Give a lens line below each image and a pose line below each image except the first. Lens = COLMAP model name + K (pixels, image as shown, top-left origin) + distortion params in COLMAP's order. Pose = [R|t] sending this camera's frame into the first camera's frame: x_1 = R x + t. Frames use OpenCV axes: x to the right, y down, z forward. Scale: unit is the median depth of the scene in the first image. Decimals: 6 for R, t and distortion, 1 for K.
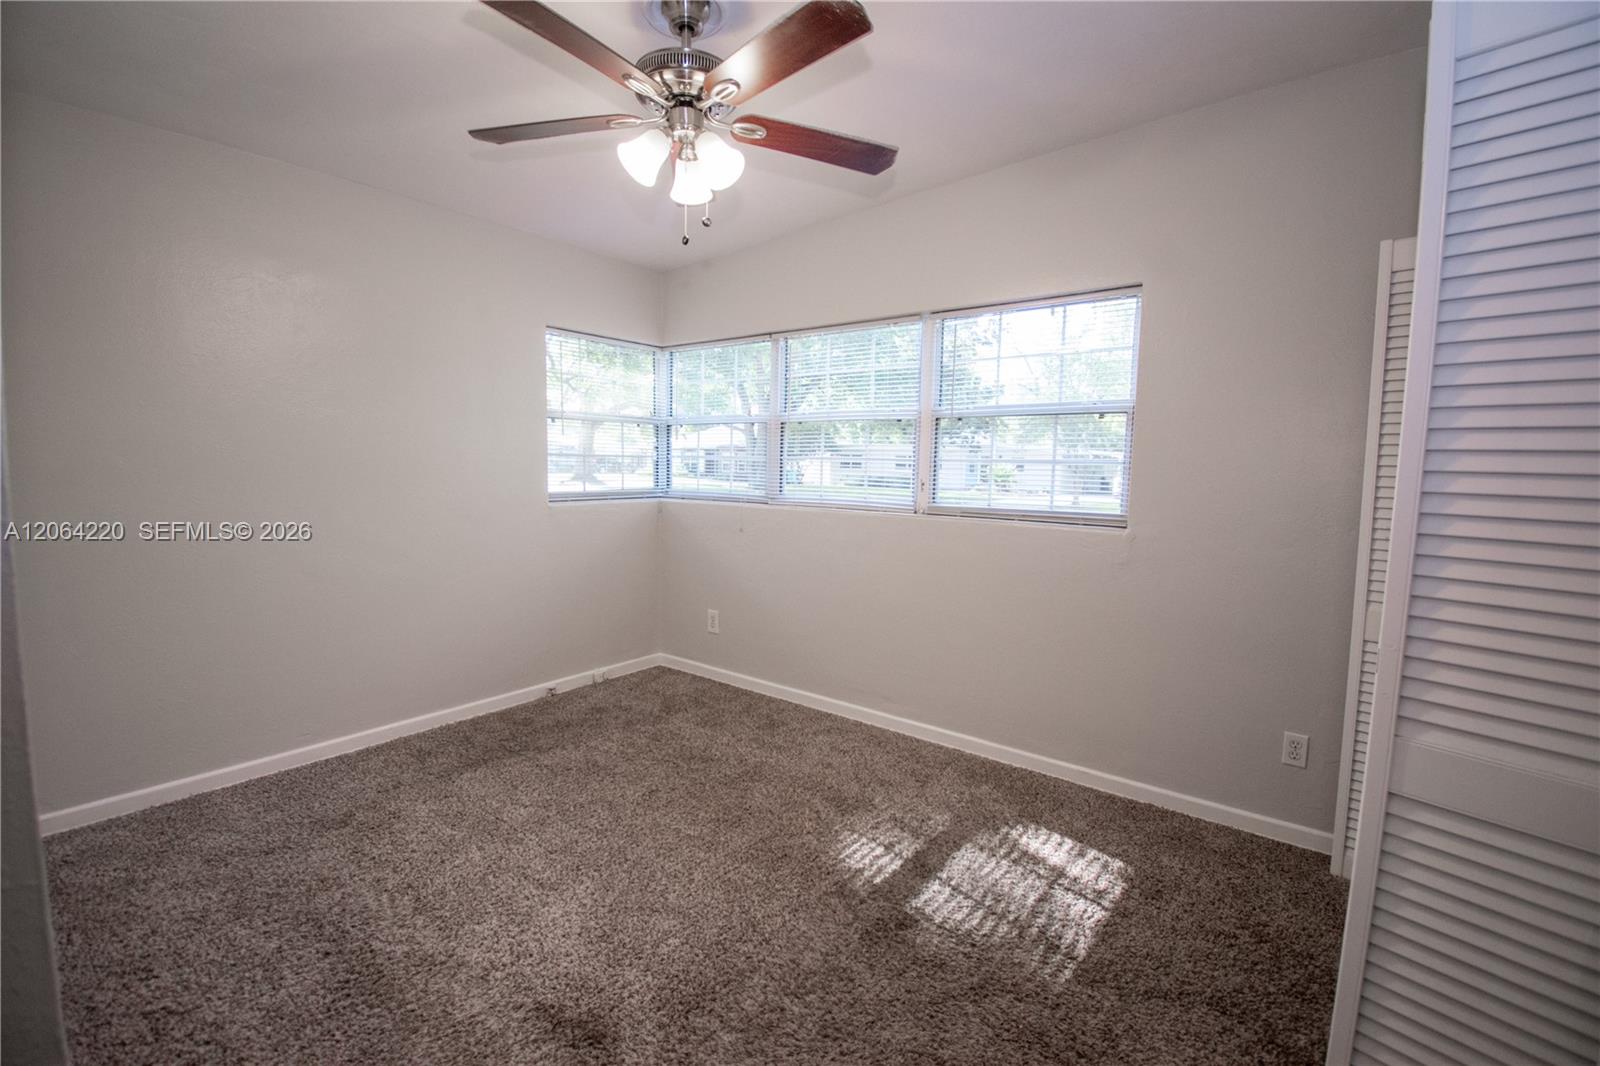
lens RADIAL K [[708.9, 0, 800.2], [0, 708.9, 519.6], [0, 0, 1]] dist [0.019874, -0.024861]
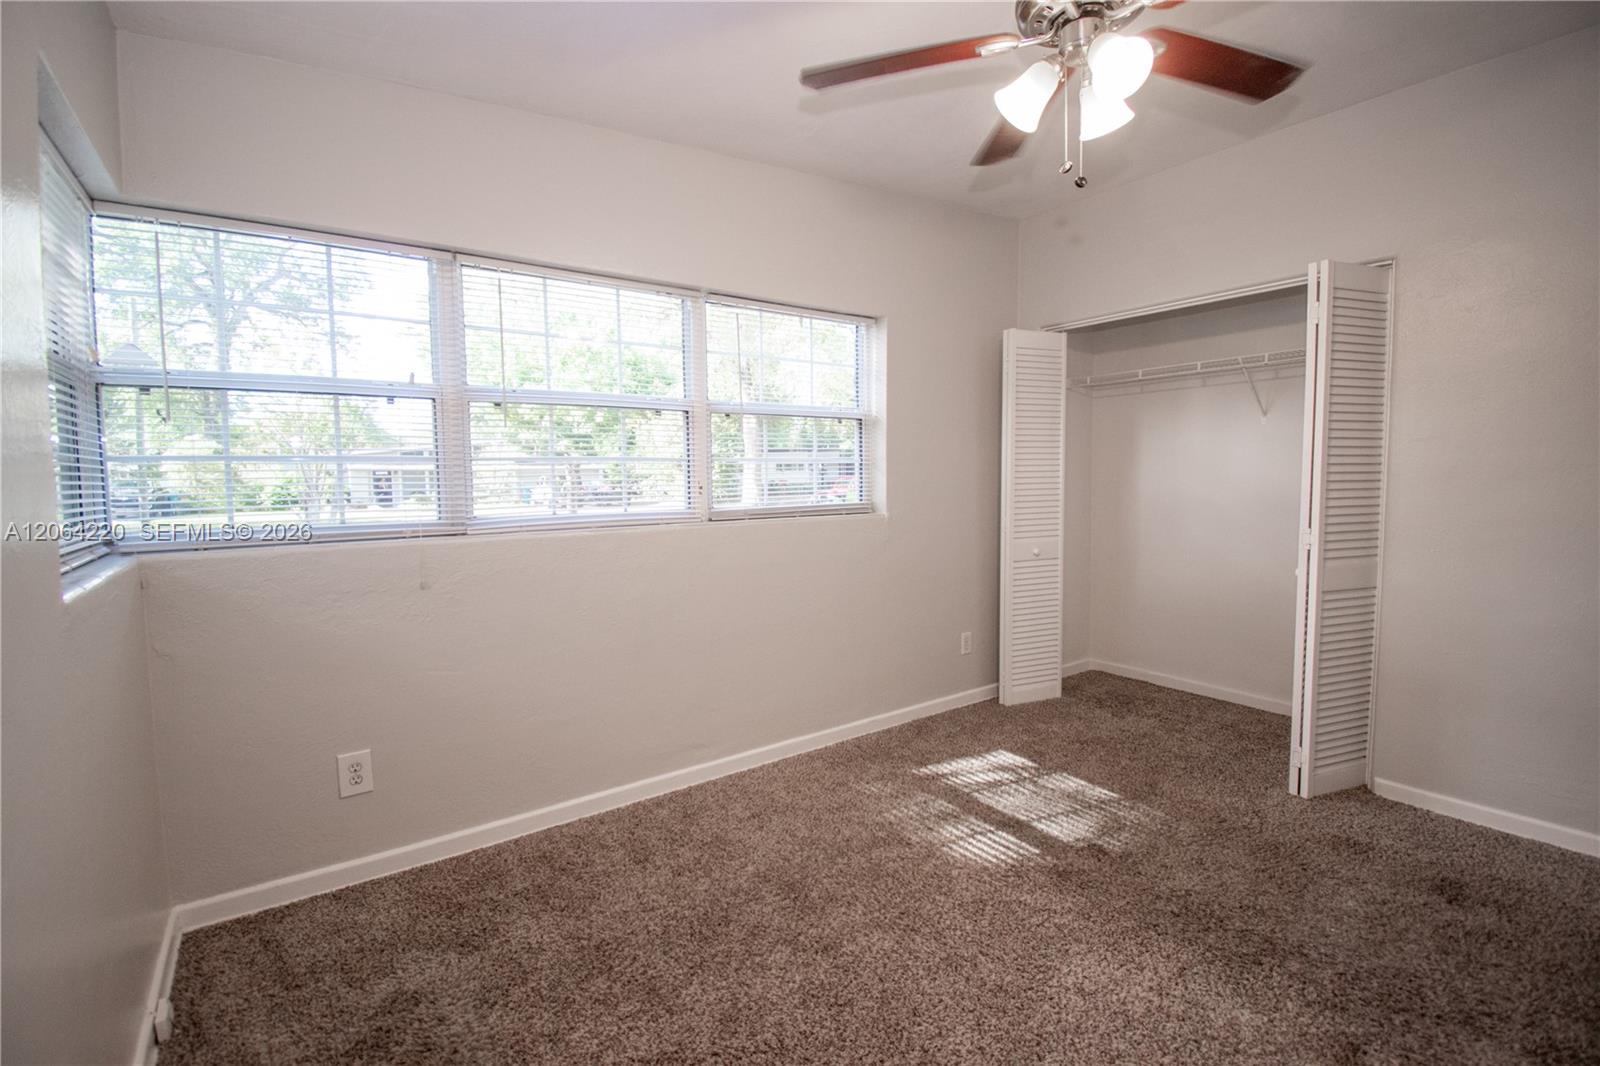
lens RADIAL K [[708.9, 0, 800.2], [0, 708.9, 519.6], [0, 0, 1]] dist [0.019874, -0.024861]
pose [[0.267659, -0.094401, 0.958878, -0.643879], [0.074142, 0.994256, 0.077188, -0.071157], [-0.960657, 0.050433, 0.273121, 0.666475]]
